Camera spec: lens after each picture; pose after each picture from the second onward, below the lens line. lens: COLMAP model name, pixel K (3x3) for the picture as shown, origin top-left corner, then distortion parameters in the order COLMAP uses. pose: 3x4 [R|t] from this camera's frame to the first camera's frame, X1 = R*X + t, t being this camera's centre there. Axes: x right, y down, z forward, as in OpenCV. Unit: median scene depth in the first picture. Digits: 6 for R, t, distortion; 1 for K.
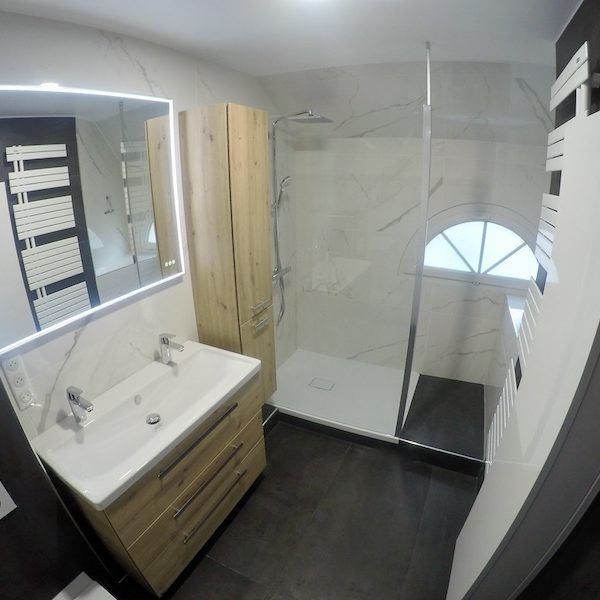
lens RADIAL K [[348.3, 0, 283.6], [0, 348.3, 299.4], [0, 0, 1]] dist [-0.228168, 0.053174]
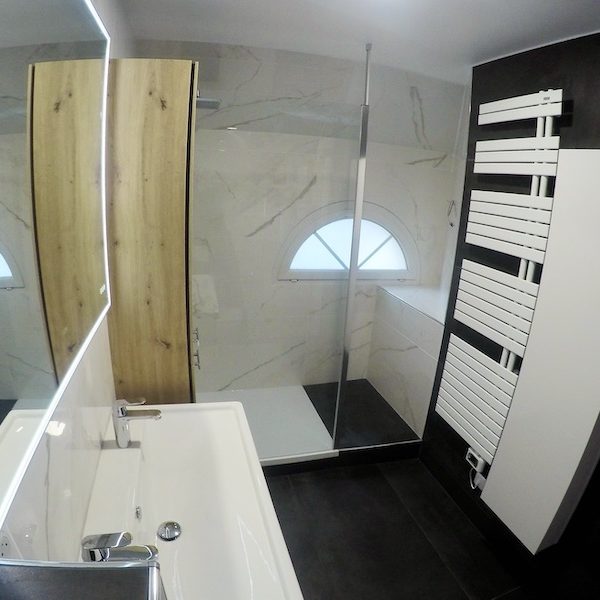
lens RADIAL K [[406.7, 0, 300.0], [0, 406.7, 300.0], [0, 0, 1]] dist [-0.225495, 0.048442]
pose [[0.735159, -0.129165, 0.665476, -0.496390], [0.171365, 0.985206, 0.001914, -0.023297], [-0.655878, 0.112632, 0.746417, 0.210110]]
